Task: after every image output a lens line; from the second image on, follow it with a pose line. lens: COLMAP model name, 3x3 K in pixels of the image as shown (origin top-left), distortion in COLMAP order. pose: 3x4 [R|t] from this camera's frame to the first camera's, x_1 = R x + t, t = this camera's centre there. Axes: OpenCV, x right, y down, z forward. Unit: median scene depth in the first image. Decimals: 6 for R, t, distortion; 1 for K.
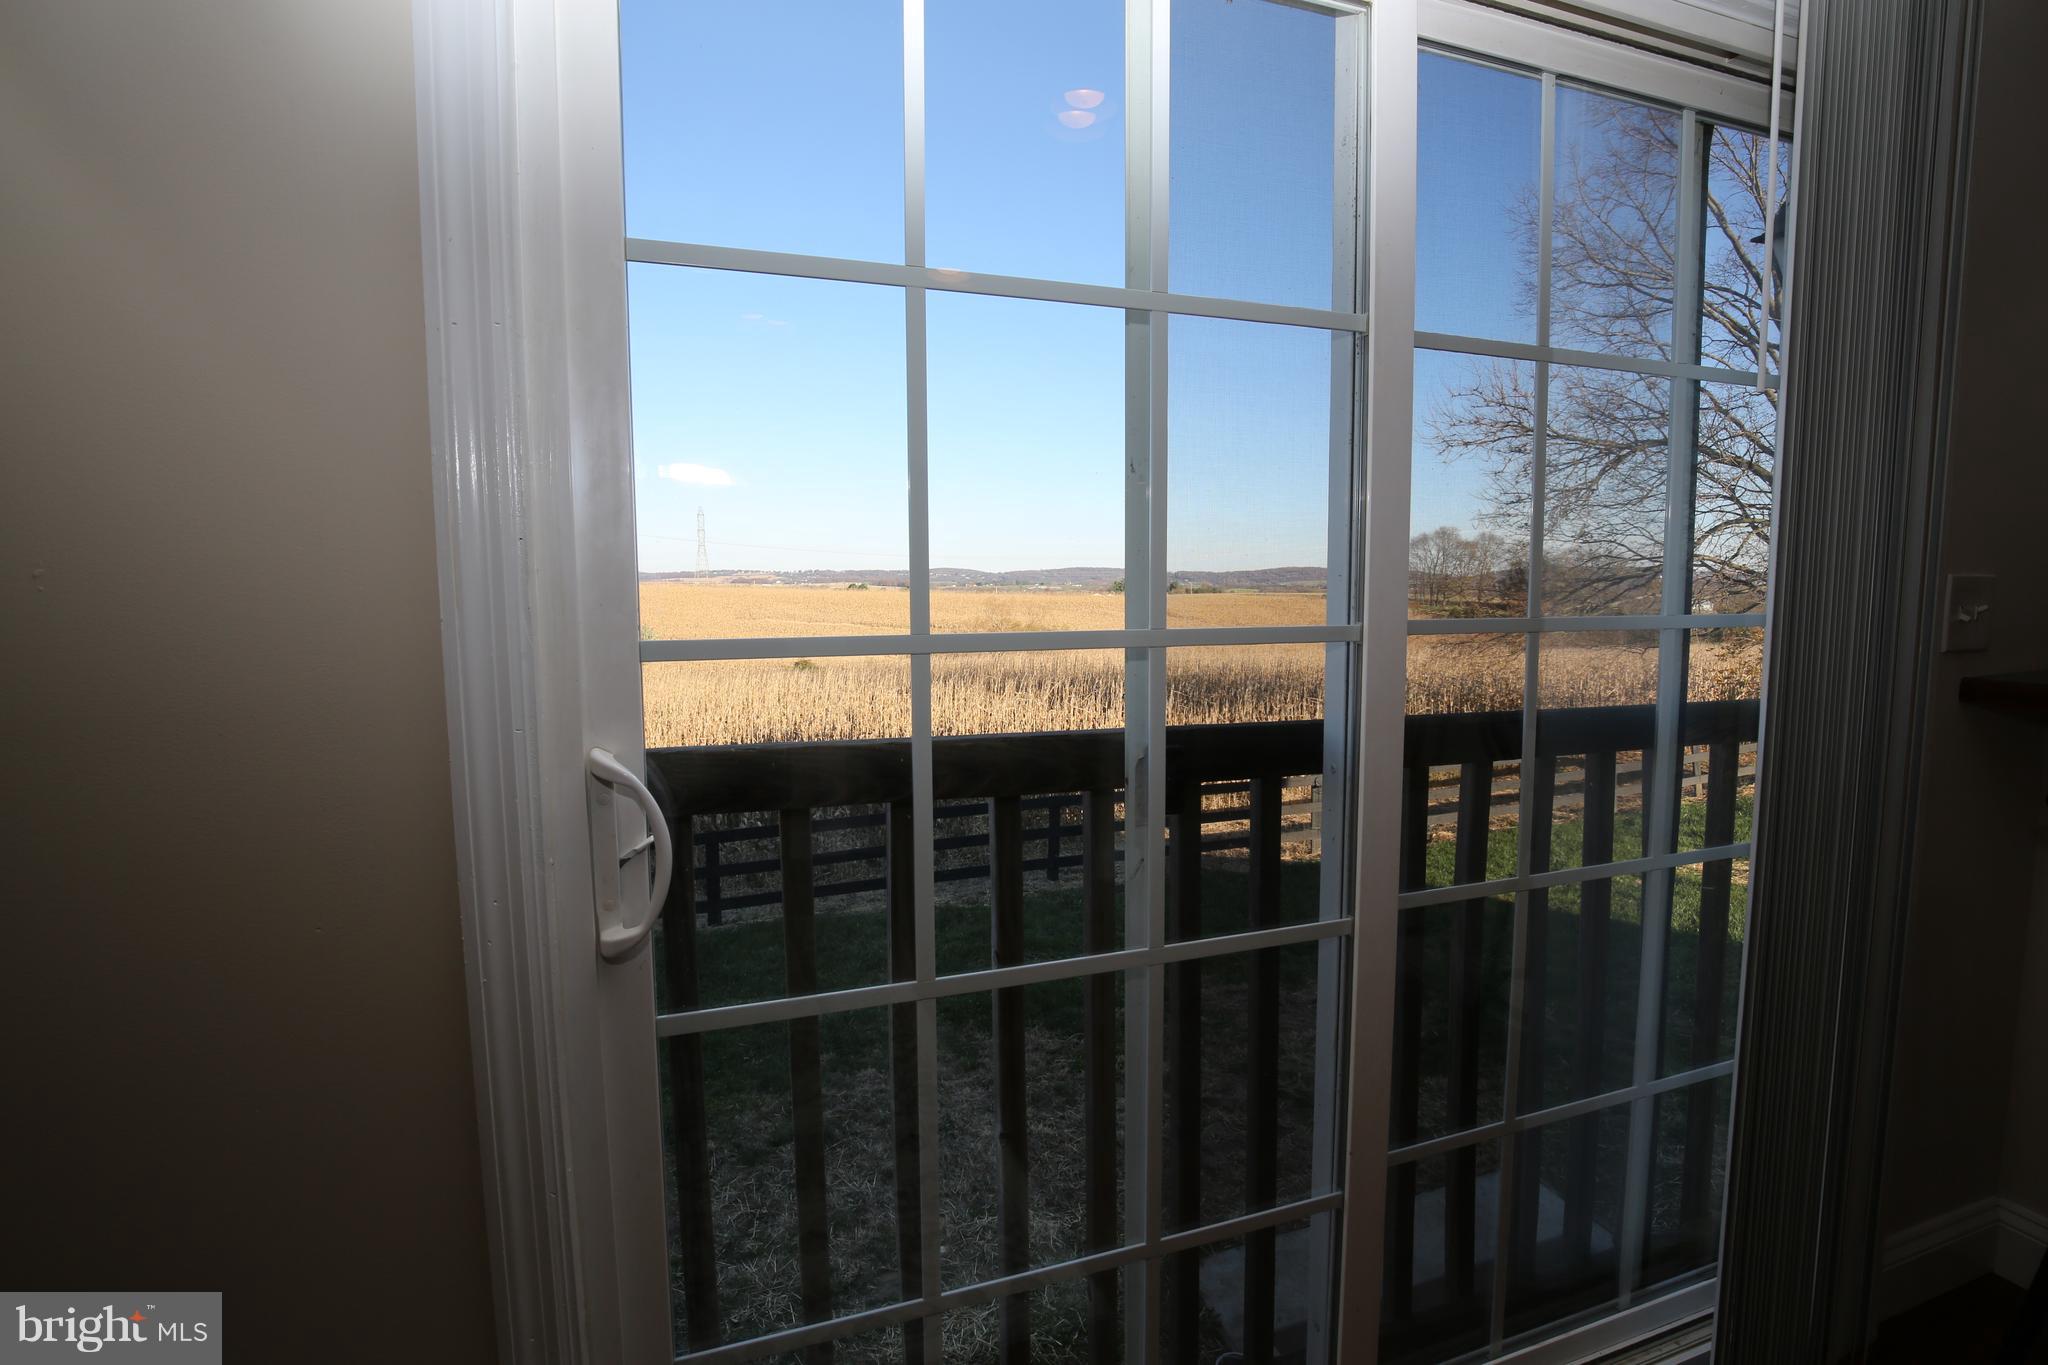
lens RADIAL K [[936.6, 0, 1028.3], [0, 936.6, 670.3], [0, 0, 1]] dist [-0.037741, 0.008025]
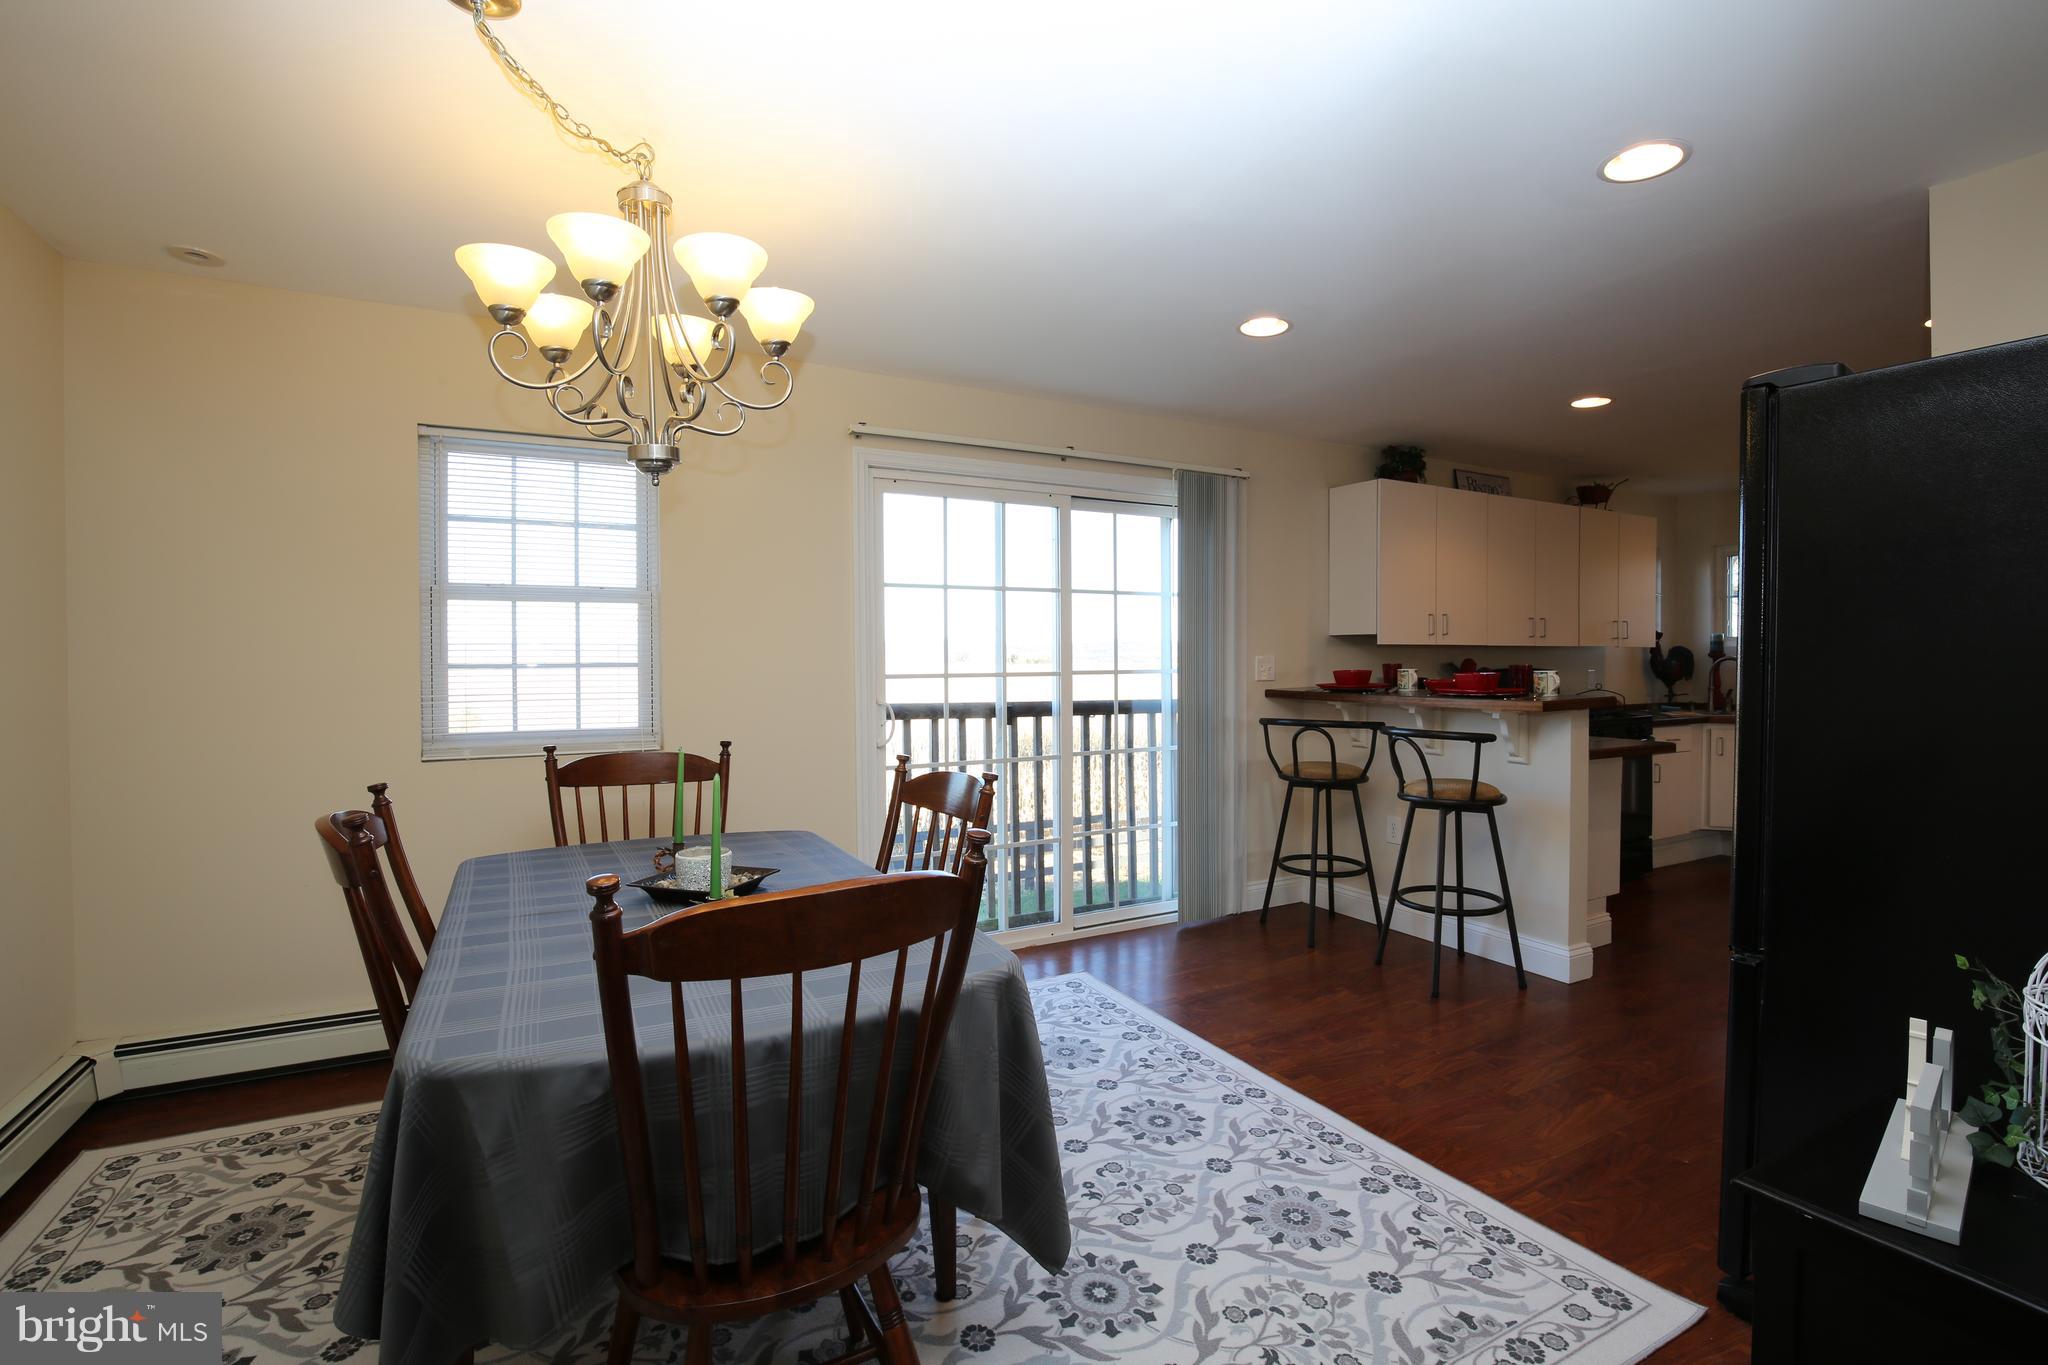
lens RADIAL K [[939.4, 0, 1024.0], [0, 939.4, 682.5], [0, 0, 1]] dist [-0.061803, 0.018210]
pose [[0.984773, -0.004698, 0.173779, -0.345743], [0.013934, 0.998552, -0.051963, 0.150231], [-0.173284, 0.053594, 0.983413, -2.144117]]
